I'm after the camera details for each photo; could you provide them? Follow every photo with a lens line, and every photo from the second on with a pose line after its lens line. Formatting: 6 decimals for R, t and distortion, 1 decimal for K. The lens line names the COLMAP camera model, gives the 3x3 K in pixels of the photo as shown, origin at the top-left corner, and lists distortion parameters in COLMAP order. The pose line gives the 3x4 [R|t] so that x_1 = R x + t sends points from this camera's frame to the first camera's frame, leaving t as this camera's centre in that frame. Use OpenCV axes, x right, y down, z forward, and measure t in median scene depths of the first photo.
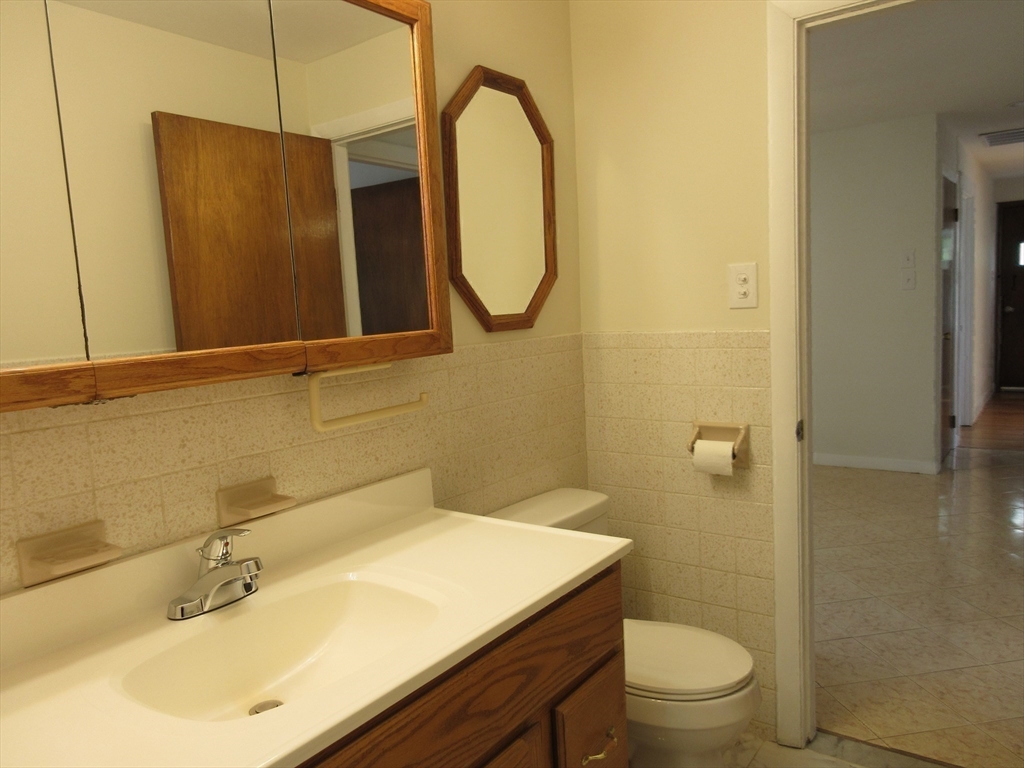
lens RADIAL K [[762.7, 0, 506.3], [0, 762.7, 378.0], [0, 0, 1]] dist [0.004802, 0.001667]
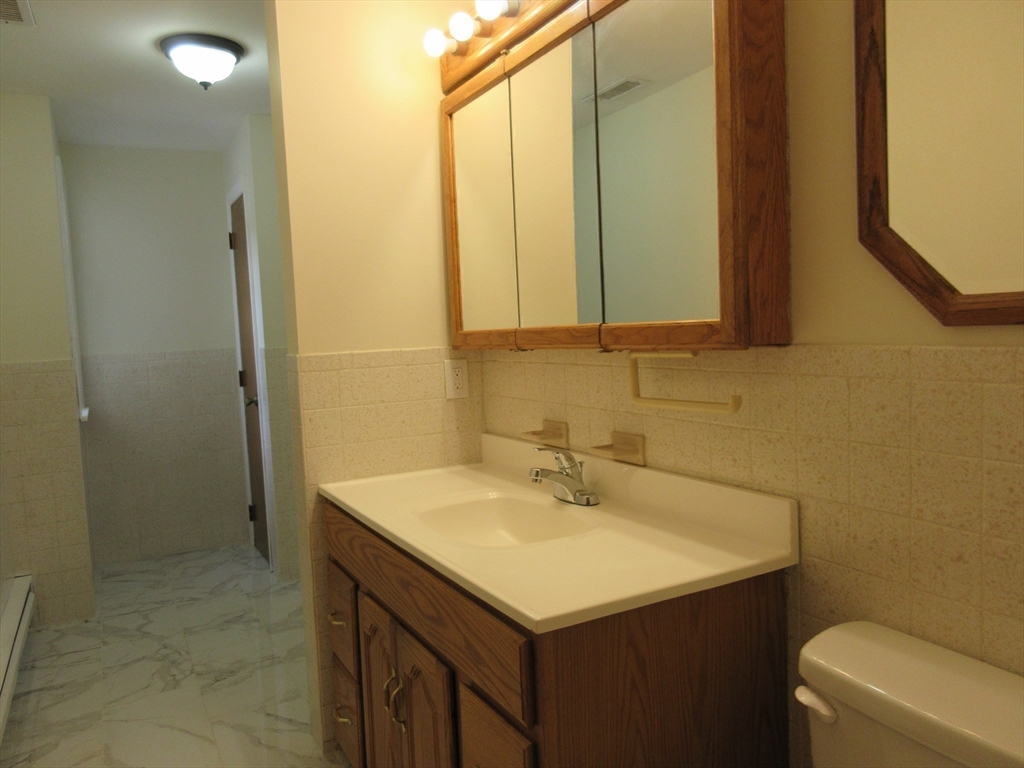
lens RADIAL K [[762.7, 0, 510.3], [0, 762.7, 387.5], [0, 0, 1]] dist [0.004802, 0.001667]
pose [[-0.418759, 0.145327, -0.896393, 0.618868], [-0.019981, 0.985398, 0.169091, -0.104783], [0.907877, 0.088720, -0.409741, 0.965500]]
